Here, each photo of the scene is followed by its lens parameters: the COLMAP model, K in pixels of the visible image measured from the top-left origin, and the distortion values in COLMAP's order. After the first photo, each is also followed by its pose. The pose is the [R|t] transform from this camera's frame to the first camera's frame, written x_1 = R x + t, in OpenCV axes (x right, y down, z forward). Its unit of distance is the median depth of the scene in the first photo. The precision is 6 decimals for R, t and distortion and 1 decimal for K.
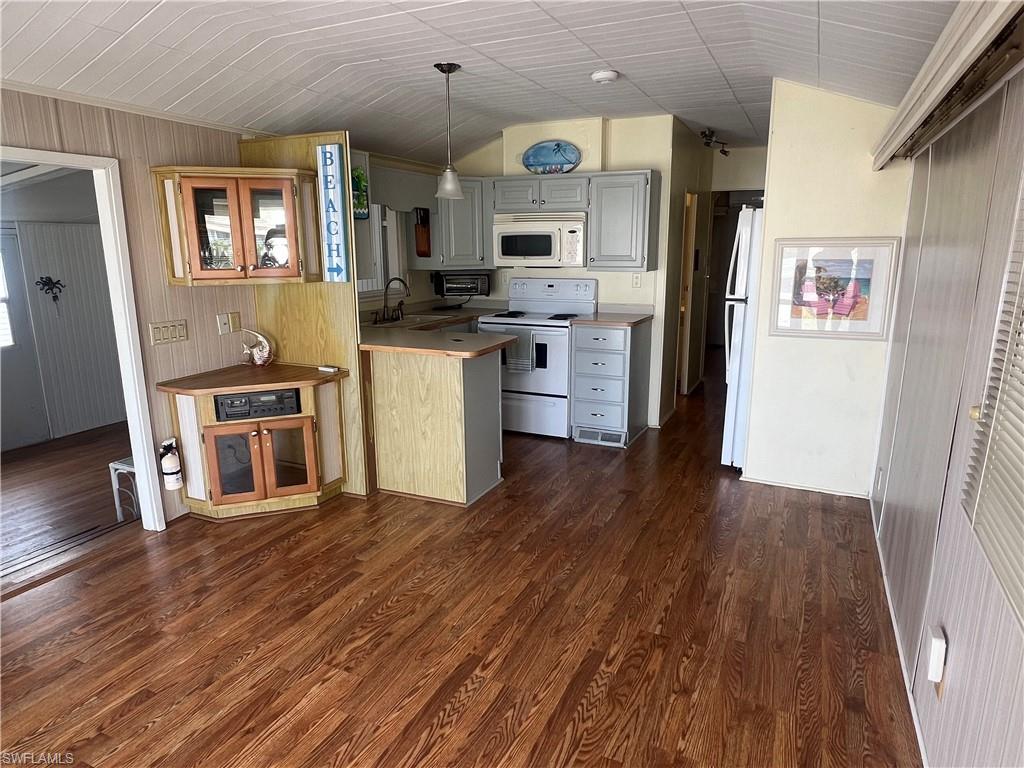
lens RADIAL K [[635.7, 0, 513.1], [0, 635.7, 384.8], [0, 0, 1]] dist [0.001623, -0.000170]
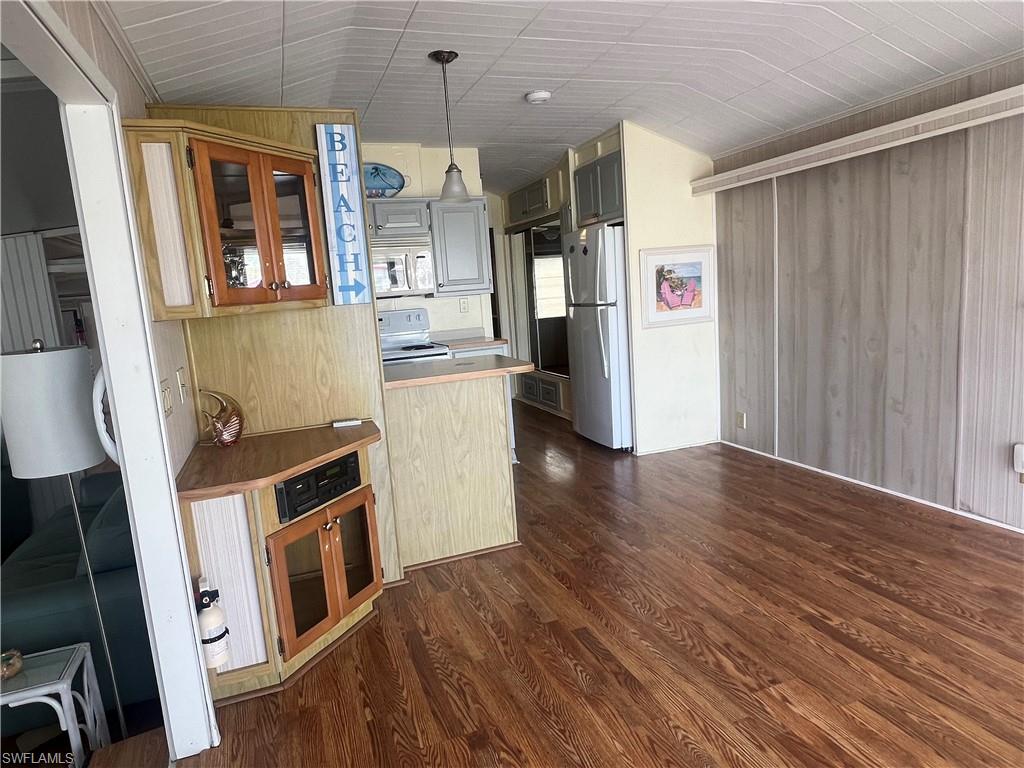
lens RADIAL K [[635.7, 0, 508.9], [0, 635.7, 385.8], [0, 0, 1]] dist [0.001623, -0.000170]
pose [[0.704867, -0.154027, 0.692415, -0.691492], [0.223130, 0.974734, -0.010314, -0.018525], [-0.673332, 0.161768, 0.721426, 0.350200]]
